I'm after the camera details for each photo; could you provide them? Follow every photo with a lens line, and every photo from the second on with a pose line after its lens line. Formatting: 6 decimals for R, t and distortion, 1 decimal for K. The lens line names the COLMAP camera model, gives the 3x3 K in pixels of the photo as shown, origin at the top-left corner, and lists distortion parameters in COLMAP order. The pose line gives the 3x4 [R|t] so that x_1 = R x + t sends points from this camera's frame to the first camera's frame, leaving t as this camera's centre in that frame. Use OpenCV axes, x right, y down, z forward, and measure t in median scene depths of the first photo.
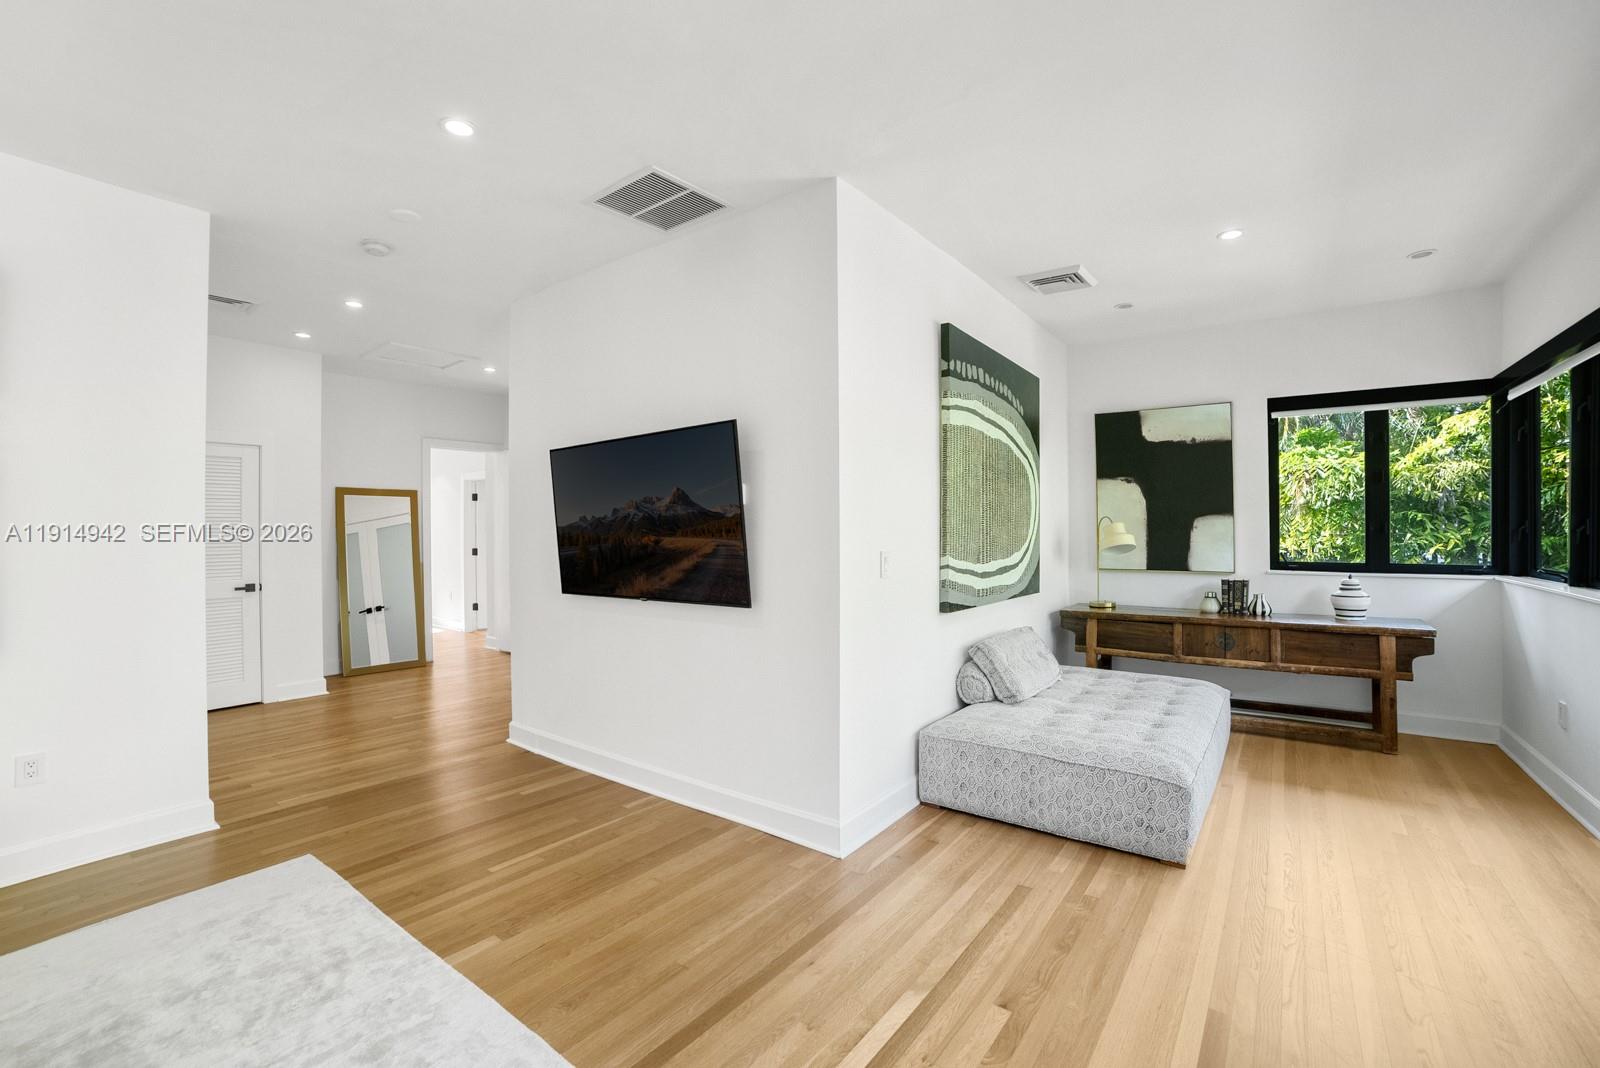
lens RADIAL K [[652.9, 0, 817.2], [0, 652.9, 536.5], [0, 0, 1]] dist [-0.016763, 0.000683]
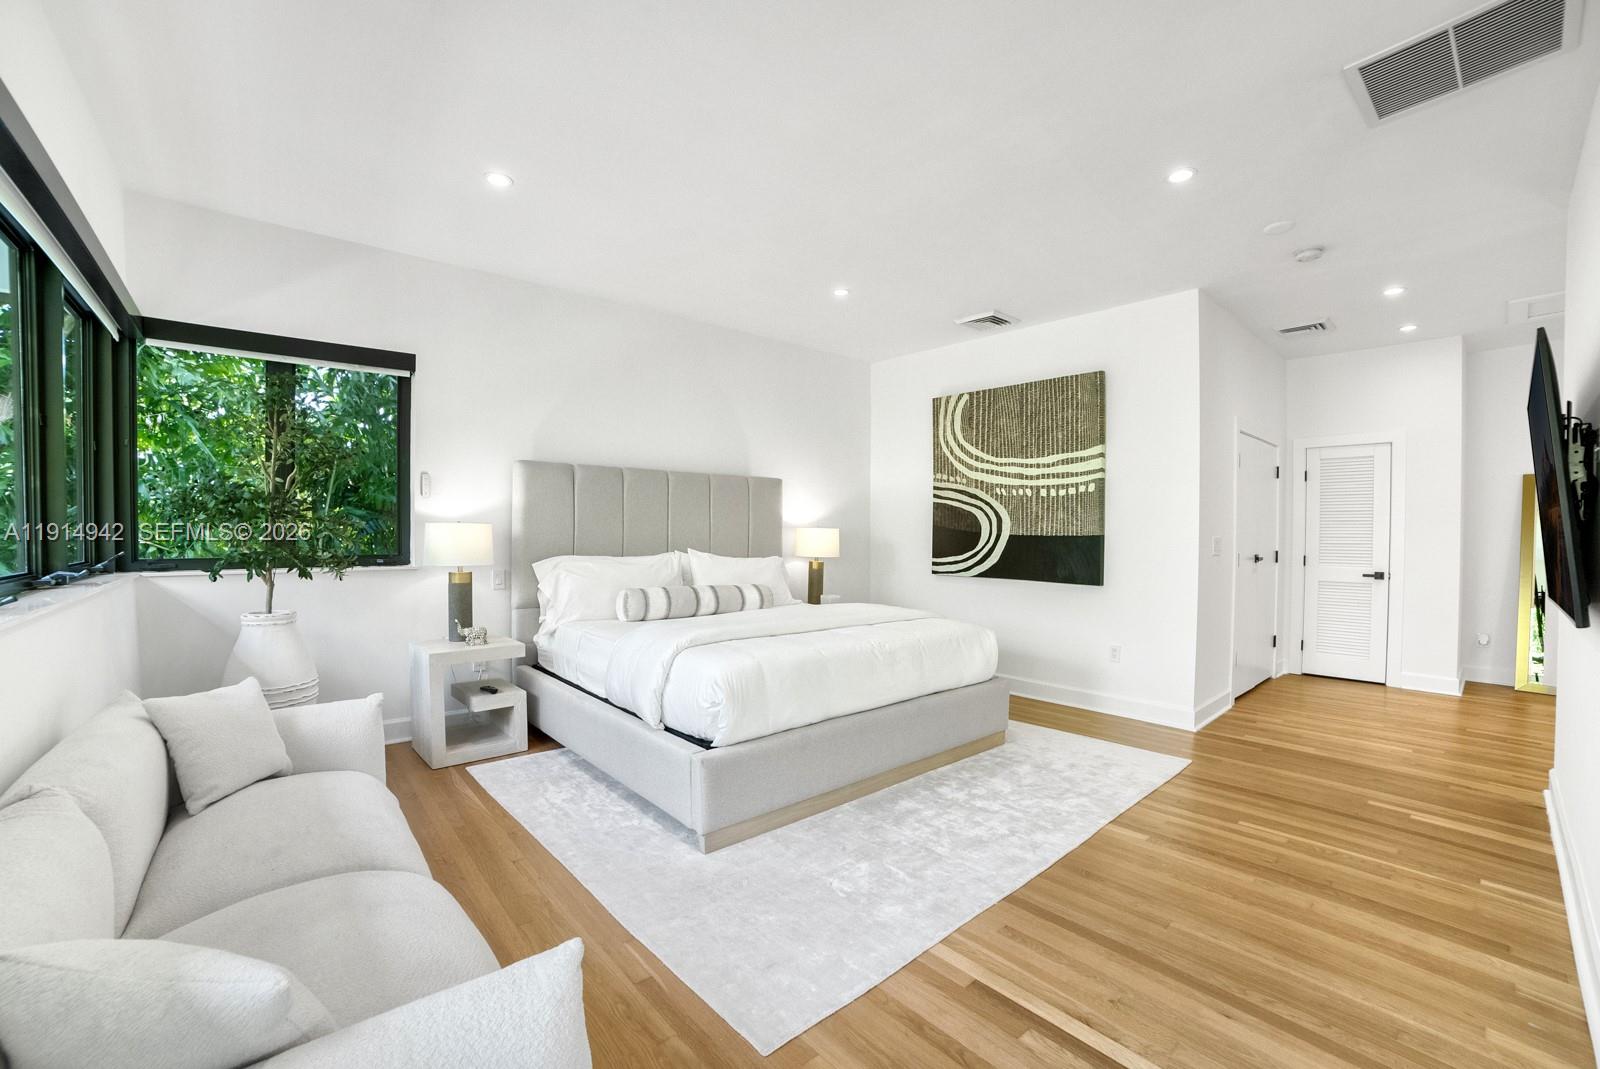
lens RADIAL K [[652.9, 0, 817.2], [0, 652.9, 537.0], [0, 0, 1]] dist [-0.016763, 0.000683]
pose [[-0.133309, 0.008149, -0.991041, 0.594734], [-0.016057, 0.999817, 0.010381, 0.035261], [0.990944, 0.017297, -0.133154, 0.394709]]
